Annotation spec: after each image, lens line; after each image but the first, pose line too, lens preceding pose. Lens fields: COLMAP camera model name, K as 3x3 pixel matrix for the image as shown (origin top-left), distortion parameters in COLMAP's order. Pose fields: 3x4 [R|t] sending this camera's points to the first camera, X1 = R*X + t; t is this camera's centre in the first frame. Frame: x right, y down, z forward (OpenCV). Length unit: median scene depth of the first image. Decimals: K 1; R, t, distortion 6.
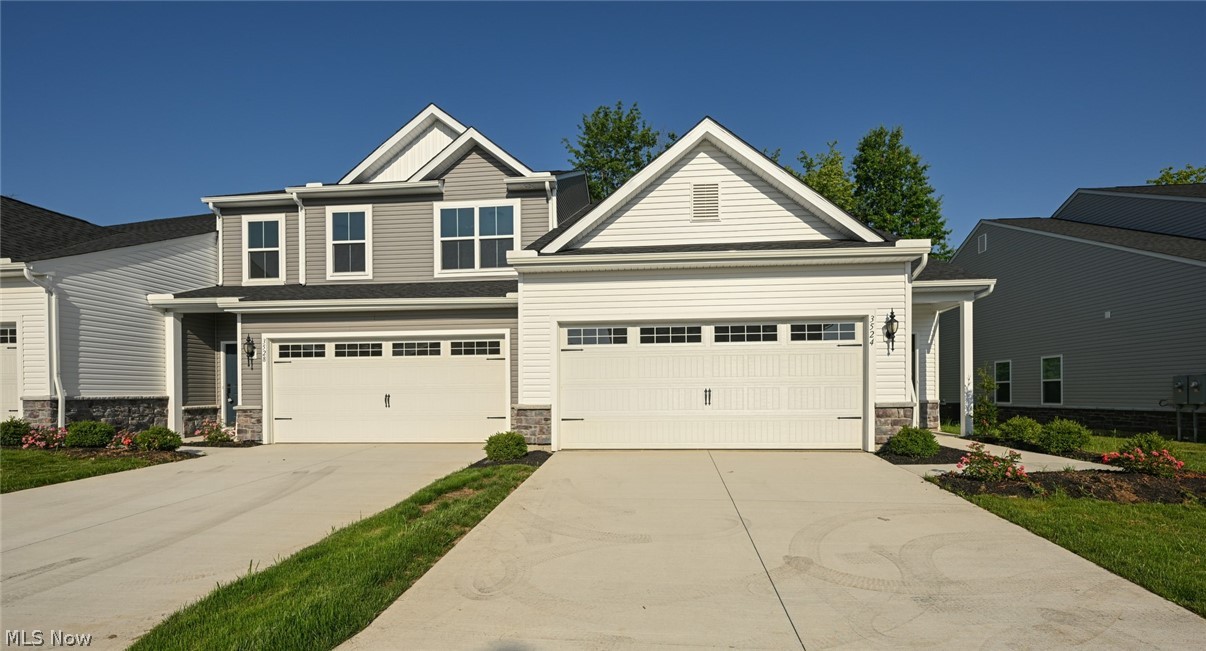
lens RADIAL K [[565.4, 0, 599.0], [0, 565.4, 397.5], [0, 0, 1]] dist [0.001921, 0.000333]
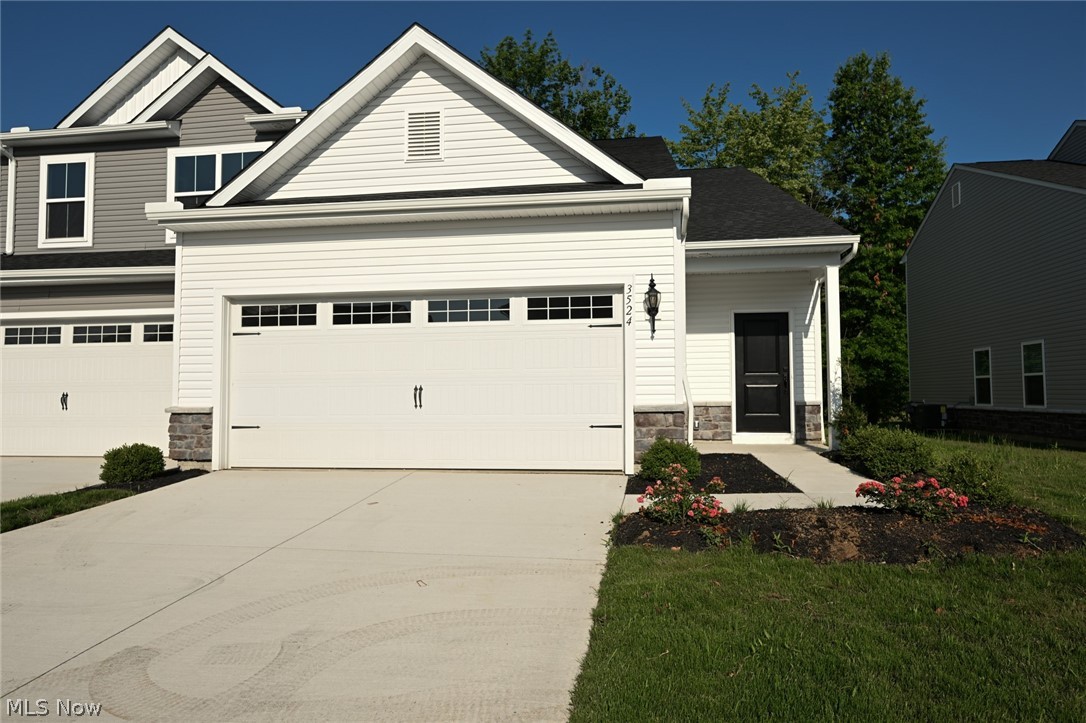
lens RADIAL K [[698.2, 0, 543.0], [0, 698.2, 361.5], [0, 0, 1]] dist [0.000714, 0.000947]
pose [[0.998572, -0.001765, -0.053388, 0.330543], [-0.000908, 0.998749, -0.050003, -0.001512], [0.053409, 0.049980, 0.997321, 0.086668]]
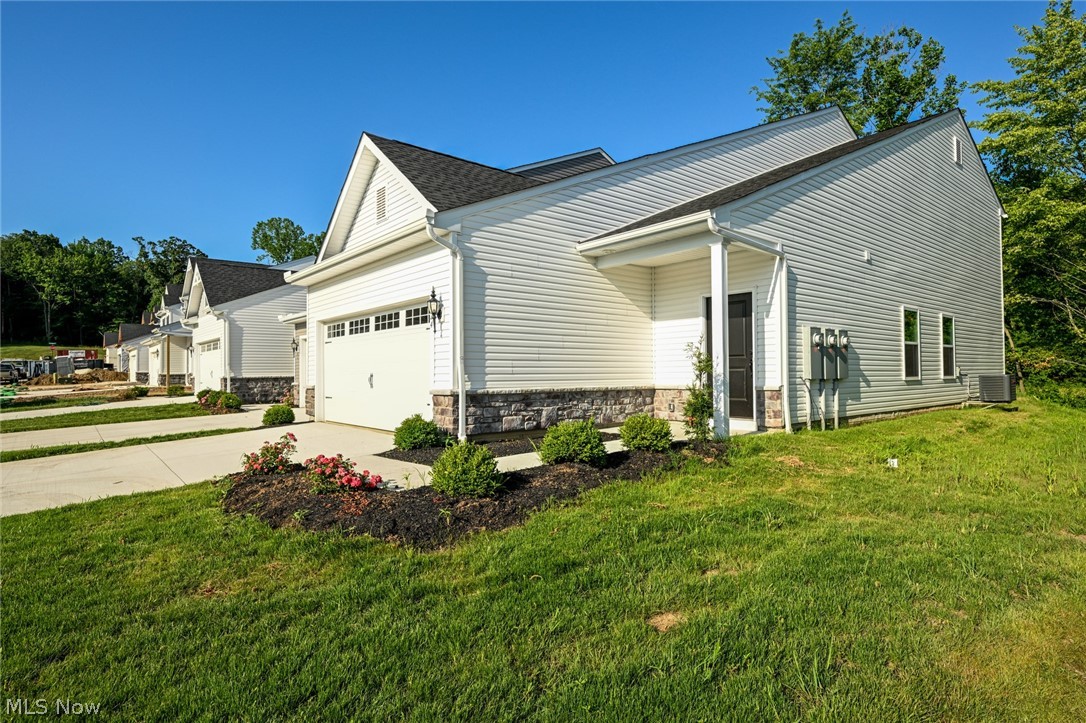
lens RADIAL K [[572.9, 0, 541.3], [0, 572.9, 359.2], [0, 0, 1]] dist [-0.000594, -0.000116]
pose [[0.710877, -0.015928, -0.703136, 1.002642], [0.001259, 0.999771, -0.021375, -0.015650], [0.703315, 0.014309, 0.710734, 0.359463]]
